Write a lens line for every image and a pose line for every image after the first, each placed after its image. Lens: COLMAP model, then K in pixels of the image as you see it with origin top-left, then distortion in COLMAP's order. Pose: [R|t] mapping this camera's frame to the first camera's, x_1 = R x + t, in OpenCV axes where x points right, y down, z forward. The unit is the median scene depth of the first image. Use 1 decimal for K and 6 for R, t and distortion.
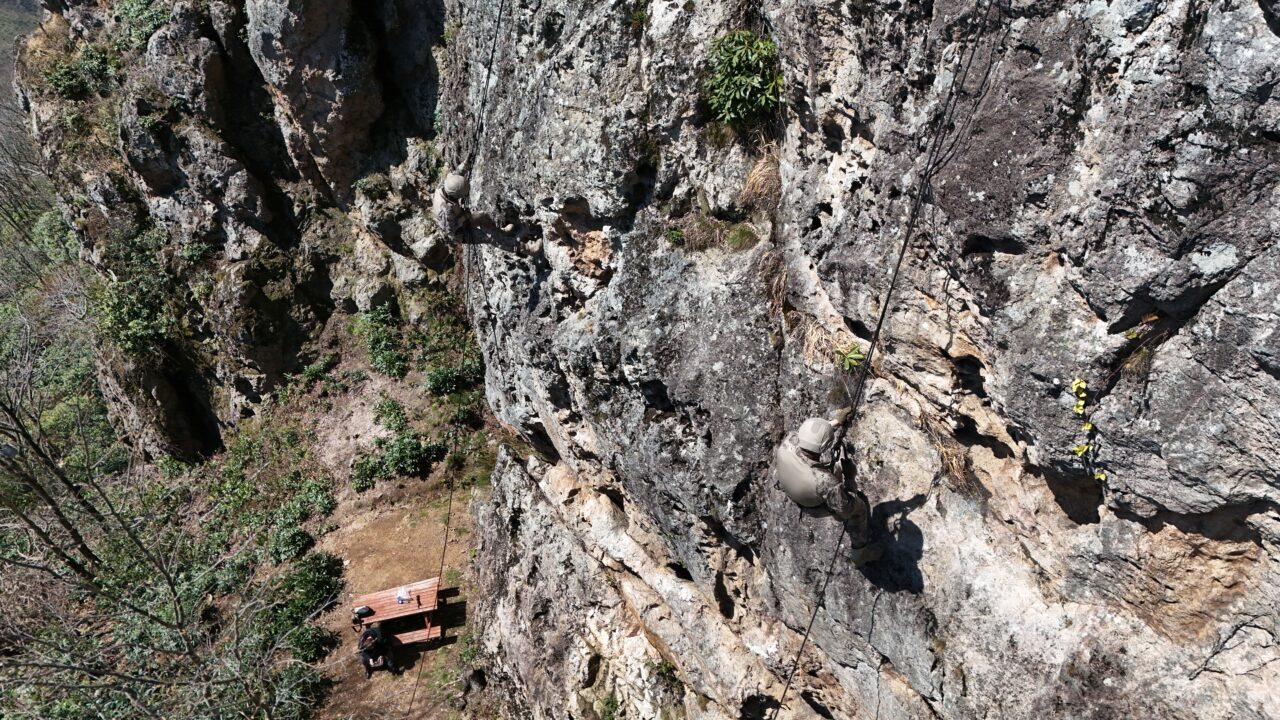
lens RADIAL K [[927.9, 0, 640.0], [0, 927.9, 360.0], [0, 0, 1]] dist [0.104857, -0.099343]
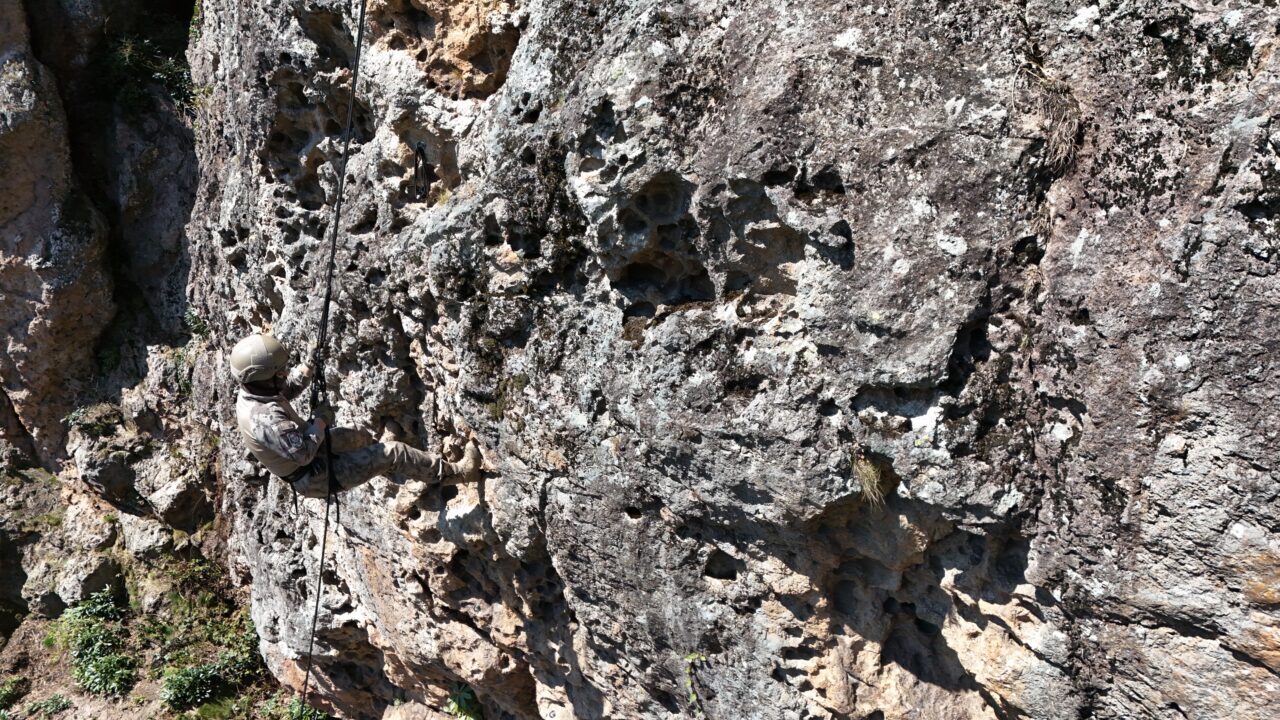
lens RADIAL K [[927.9, 0, 640.0], [0, 927.9, 360.0], [0, 0, 1]] dist [0.104857, -0.099343]
pose [[0.973193, -0.068293, 0.219615, -0.032199], [0.142117, 0.929341, -0.340774, 0.085496], [-0.180824, 0.362850, 0.914135, 0.238854]]
